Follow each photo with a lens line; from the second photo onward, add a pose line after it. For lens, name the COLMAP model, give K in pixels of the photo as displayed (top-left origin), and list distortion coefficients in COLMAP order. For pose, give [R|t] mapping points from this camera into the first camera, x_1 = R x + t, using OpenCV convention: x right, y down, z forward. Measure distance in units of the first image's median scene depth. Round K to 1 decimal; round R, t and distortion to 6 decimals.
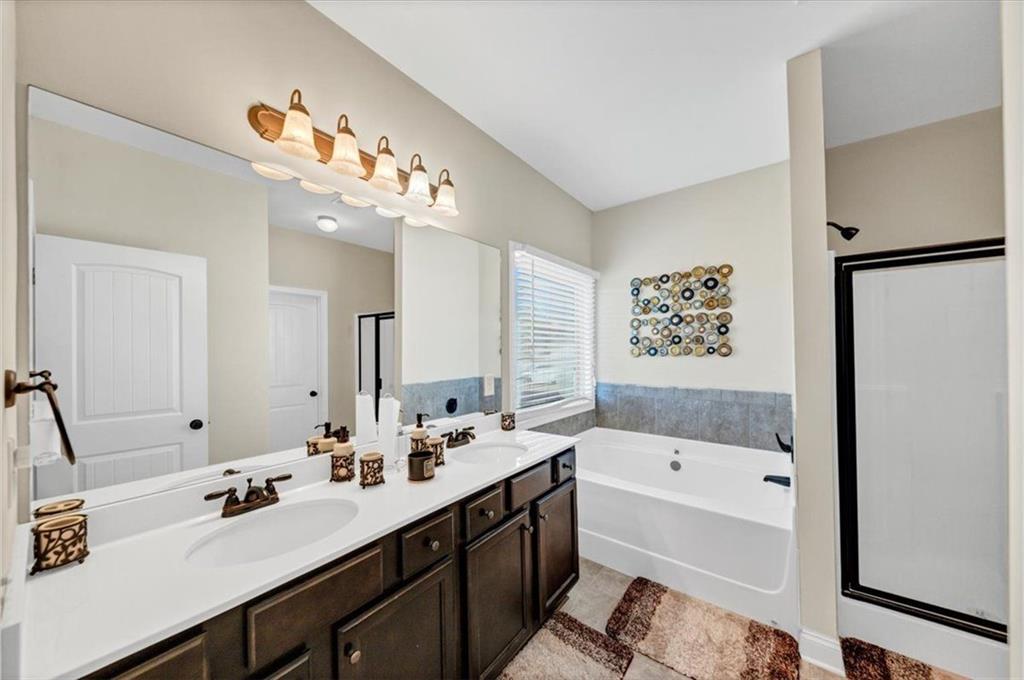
lens RADIAL K [[369.0, 0, 511.1], [0, 369.0, 346.0], [0, 0, 1]] dist [0.001125, -0.006468]
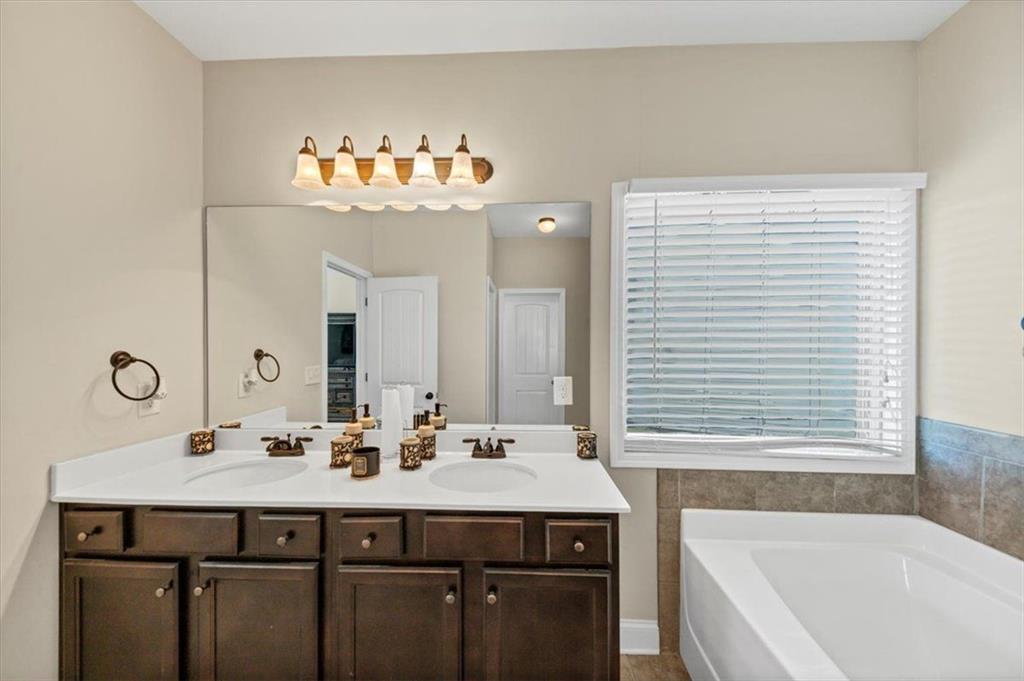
lens RADIAL K [[320.4, 0, 511.0], [0, 320.4, 333.4], [0, 0, 1]] dist [0.015389, -0.009710]
pose [[0.557350, -0.005854, -0.830257, 0.327281], [0.002385, 0.999982, -0.005449, -0.003413], [0.830274, 0.001057, 0.557354, 0.433150]]
